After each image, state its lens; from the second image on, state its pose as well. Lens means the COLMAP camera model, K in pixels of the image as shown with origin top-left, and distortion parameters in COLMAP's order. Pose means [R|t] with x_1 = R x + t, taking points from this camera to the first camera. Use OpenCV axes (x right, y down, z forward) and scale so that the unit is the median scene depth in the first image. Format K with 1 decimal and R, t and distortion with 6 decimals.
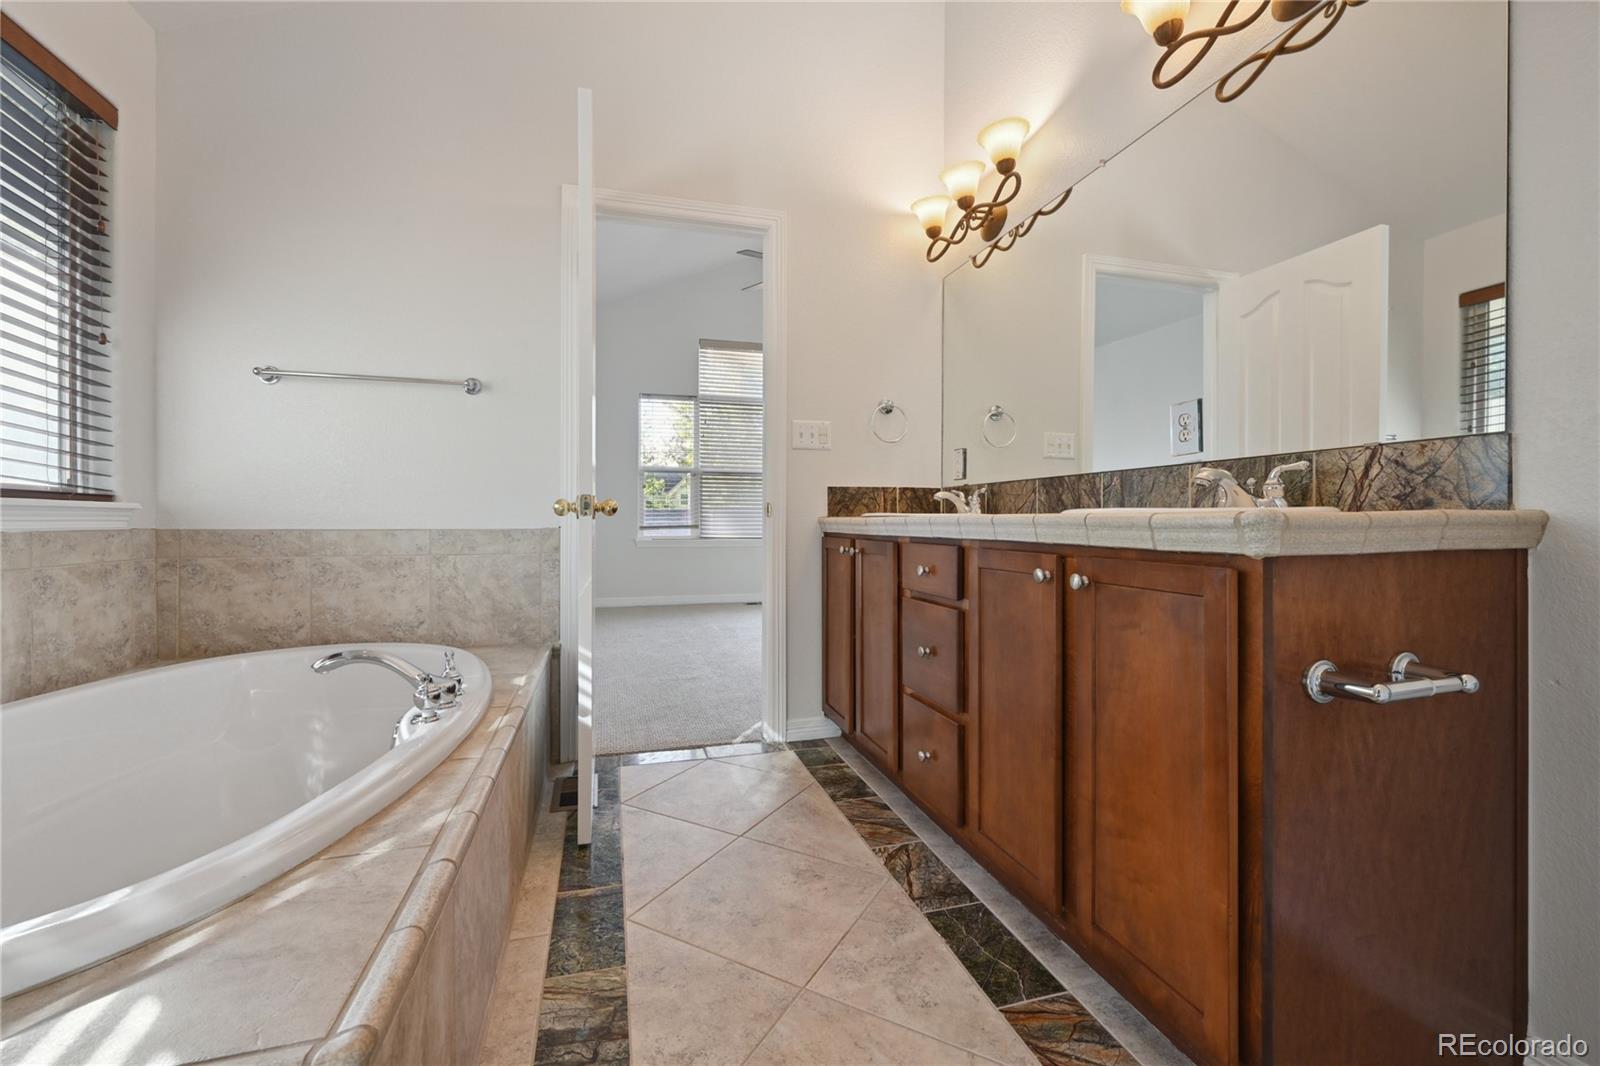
lens RADIAL K [[672.8, 0, 801.7], [0, 672.8, 526.3], [0, 0, 1]] dist [0.002322, -0.000538]
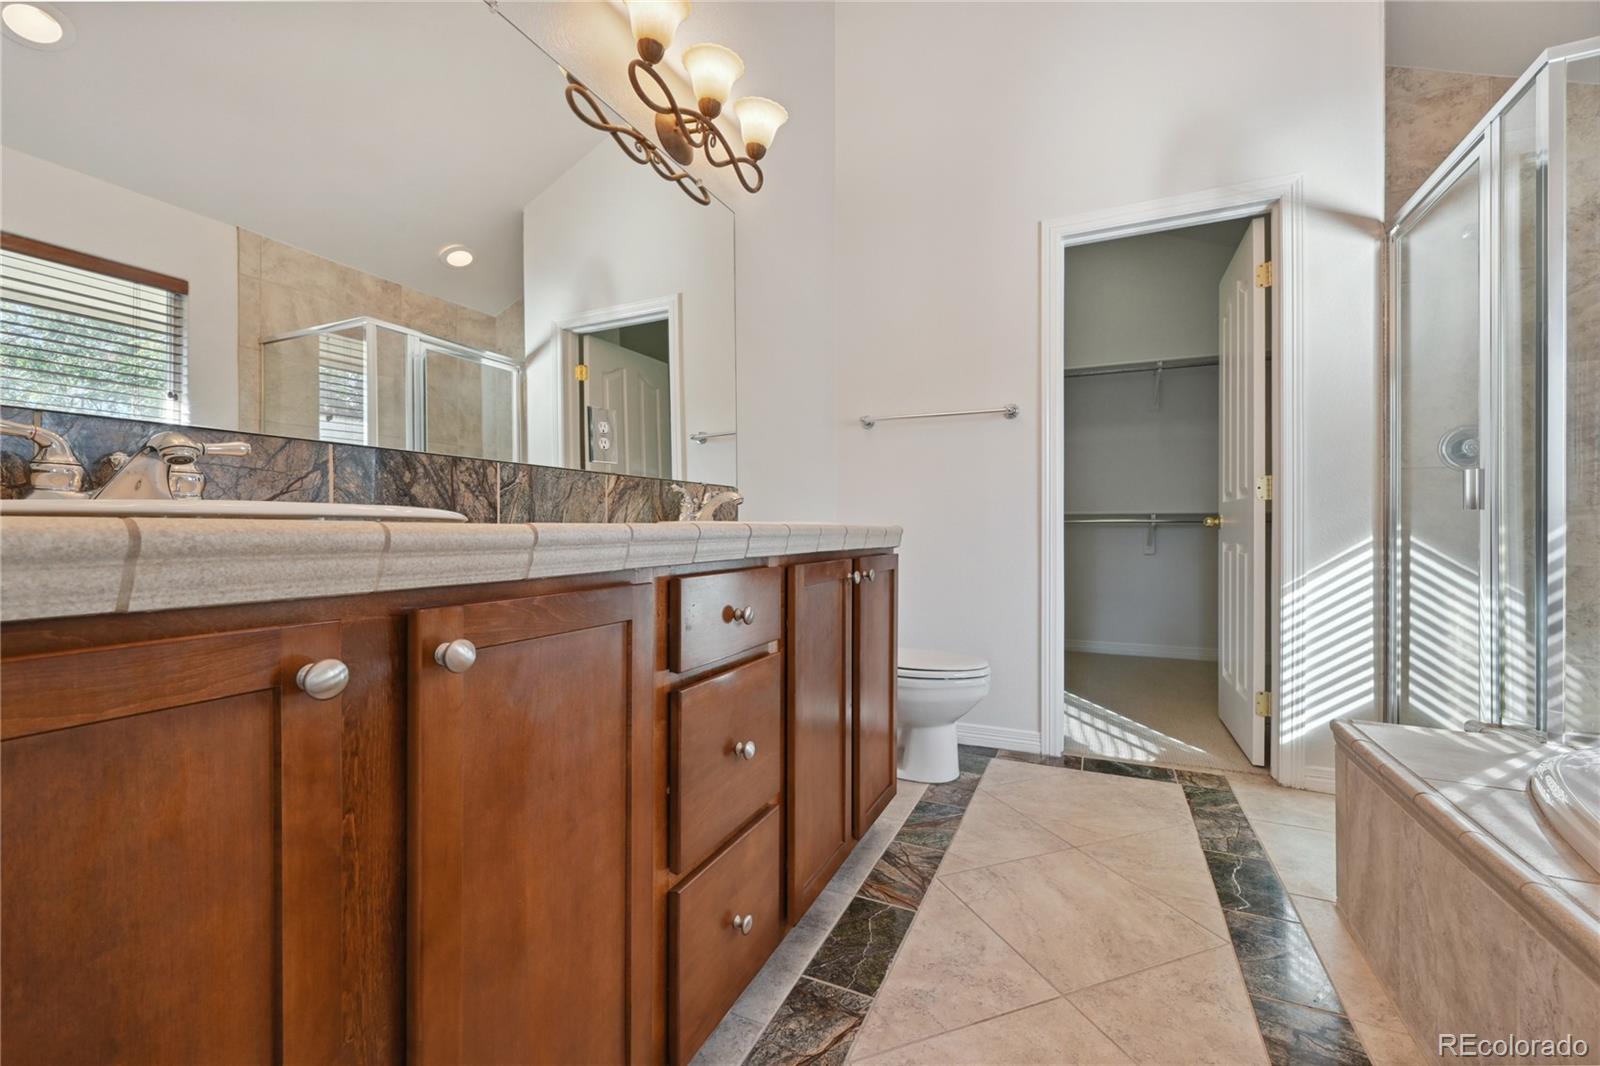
lens RADIAL K [[633.9, 0, 813.9], [0, 633.9, 529.0], [0, 0, 1]] dist [-0.000841, 0.000495]
pose [[-0.761164, 0.006080, 0.648531, -0.269745], [0.011062, 0.999932, 0.003608, -0.012398], [-0.648465, 0.009920, -0.761180, 1.591298]]
